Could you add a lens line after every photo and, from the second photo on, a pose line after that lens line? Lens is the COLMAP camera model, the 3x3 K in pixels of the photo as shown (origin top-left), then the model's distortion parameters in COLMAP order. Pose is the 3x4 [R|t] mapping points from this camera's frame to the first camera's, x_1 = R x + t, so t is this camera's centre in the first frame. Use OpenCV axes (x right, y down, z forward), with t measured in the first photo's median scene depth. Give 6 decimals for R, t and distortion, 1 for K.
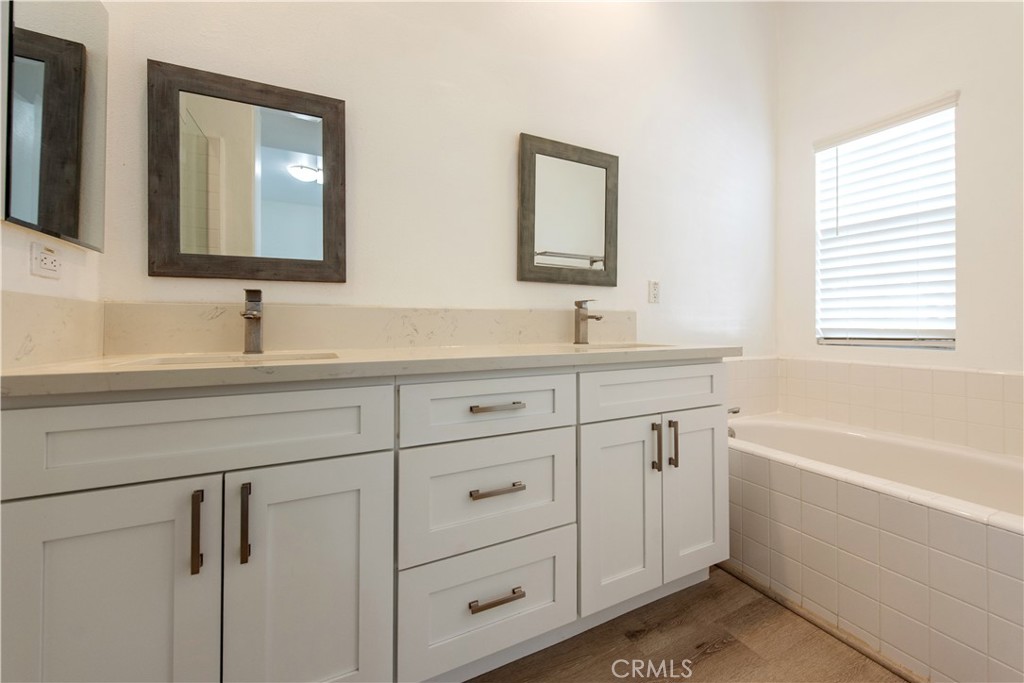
lens RADIAL K [[406.8, 0, 522.0], [0, 406.8, 317.0], [0, 0, 1]] dist [0.008712, -0.002551]
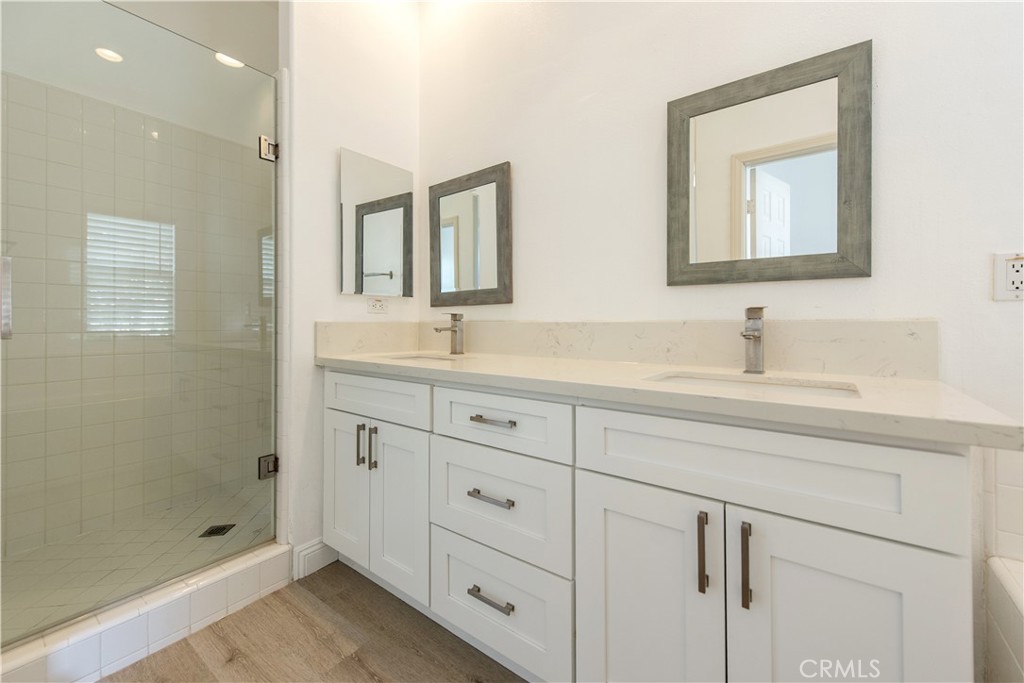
lens RADIAL K [[406.8, 0, 523.5], [0, 406.8, 318.4], [0, 0, 1]] dist [0.008712, -0.002551]
pose [[0.452214, -0.007909, -0.891875, 0.657466], [0.016452, 0.999865, -0.000525, -0.032243], [0.891758, -0.014436, 0.452283, 0.417604]]
